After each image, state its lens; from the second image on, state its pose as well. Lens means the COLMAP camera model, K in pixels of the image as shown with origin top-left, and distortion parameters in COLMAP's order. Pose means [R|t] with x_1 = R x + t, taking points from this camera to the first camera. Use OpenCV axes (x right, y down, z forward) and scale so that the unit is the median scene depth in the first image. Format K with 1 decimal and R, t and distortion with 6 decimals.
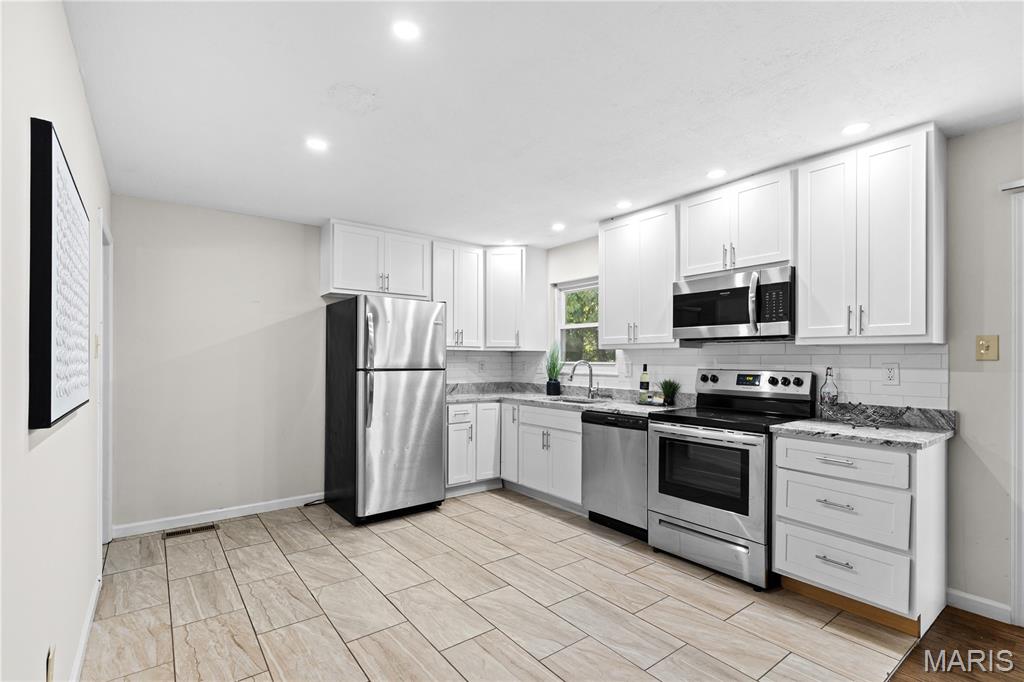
lens RADIAL K [[473.5, 0, 511.8], [0, 473.5, 354.6], [0, 0, 1]] dist [0.009969, -0.001551]
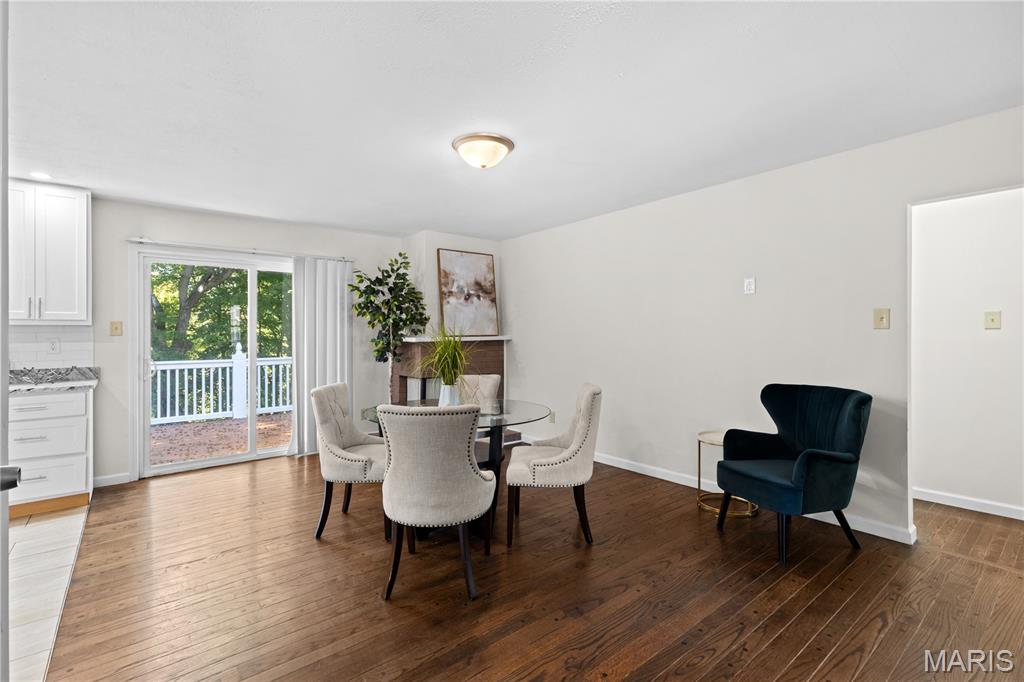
lens RADIAL K [[473.5, 0, 511.8], [0, 473.5, 335.6], [0, 0, 1]] dist [0.009969, -0.001551]
pose [[-0.030276, -0.007270, 0.999515, -0.587794], [-0.001378, 0.999973, 0.007231, -0.002151], [-0.999541, -0.001158, -0.030285, -0.289191]]
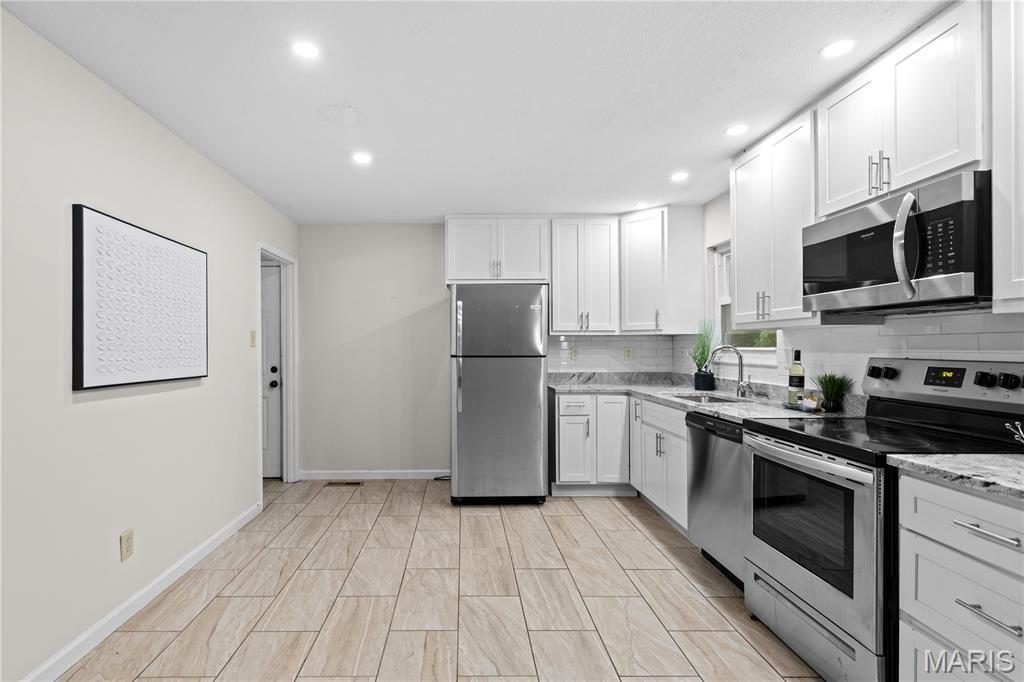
lens RADIAL K [[513.8, 0, 510.4], [0, 513.8, 341.1], [0, 0, 1]] dist [0.014723, -0.001131]
pose [[0.794821, -0.013658, -0.606690, 0.463431], [0.014385, 0.999890, -0.003663, 0.004280], [0.606673, -0.005816, 0.794930, 0.171500]]
